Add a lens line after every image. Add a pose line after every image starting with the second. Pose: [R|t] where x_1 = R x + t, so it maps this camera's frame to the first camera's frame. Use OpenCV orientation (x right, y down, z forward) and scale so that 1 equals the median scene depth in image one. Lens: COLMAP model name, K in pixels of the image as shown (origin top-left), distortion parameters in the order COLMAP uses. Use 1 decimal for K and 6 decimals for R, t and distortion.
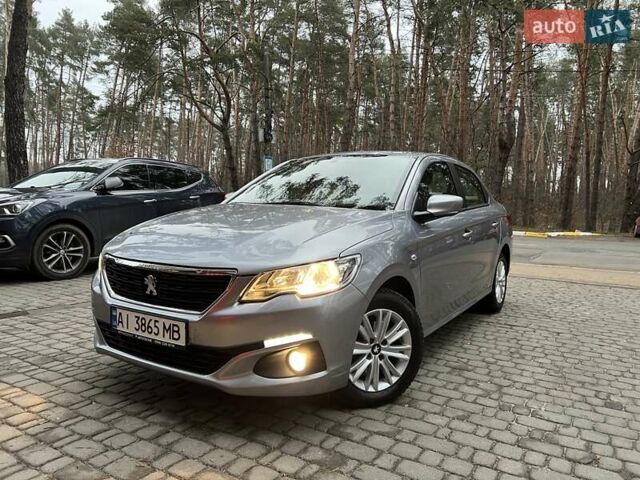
lens RADIAL K [[479.9, 0, 322.0], [0, 479.9, 236.2], [0, 0, 1]] dist [0.073753, -0.044151]
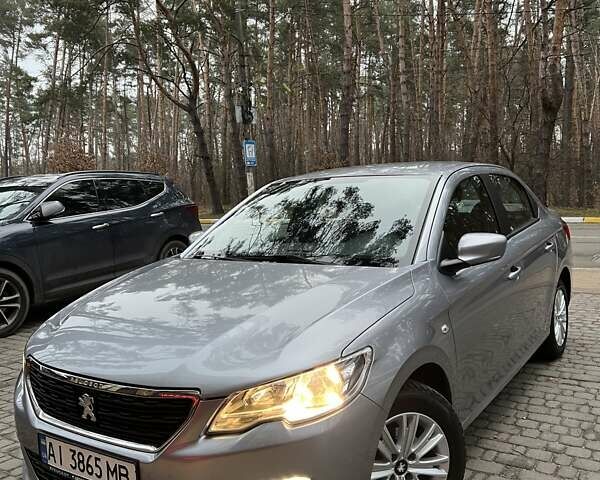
lens RADIAL K [[601.5, 0, 304.5], [0, 601.5, 245.5], [0, 0, 1]] dist [0.045402, 0.000000]
pose [[0.997385, -0.063915, -0.033747, 0.006810], [0.064718, 0.997632, 0.023270, -0.046290], [0.032180, -0.025393, 0.999159, 0.031654]]
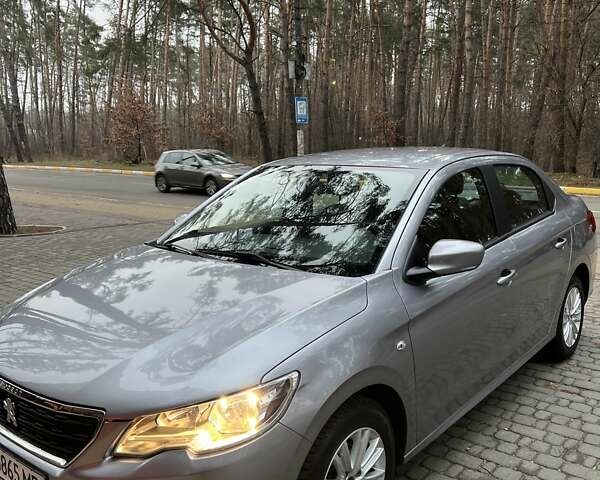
lens RADIAL K [[601.5, 0, 302.5], [0, 601.5, 241.3], [0, 0, 1]] dist [0.045402, 0.000000]
pose [[0.991269, -0.012458, -0.131266, 0.066360], [0.023829, 0.996060, 0.085422, -0.071918], [0.129684, -0.087804, 0.987660, 0.055573]]
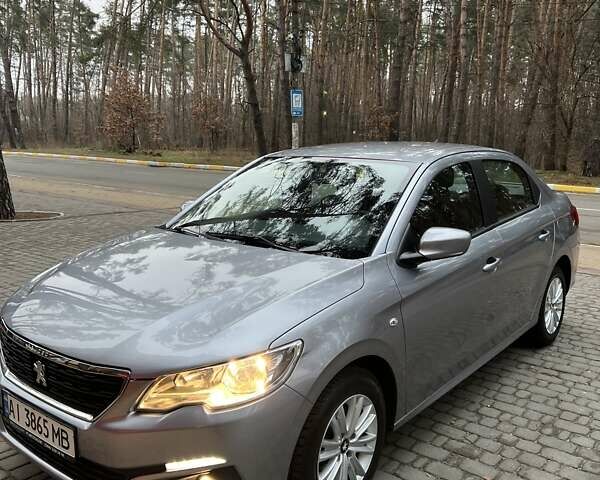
lens RADIAL K [[601.5, 0, 302.5], [0, 601.5, 236.5], [0, 0, 1]] dist [0.045402, 0.000000]
pose [[0.993012, 0.007598, -0.117770, 0.063734], [0.003026, 0.995958, 0.089772, -0.069526], [0.117976, -0.089501, 0.988975, 0.022504]]
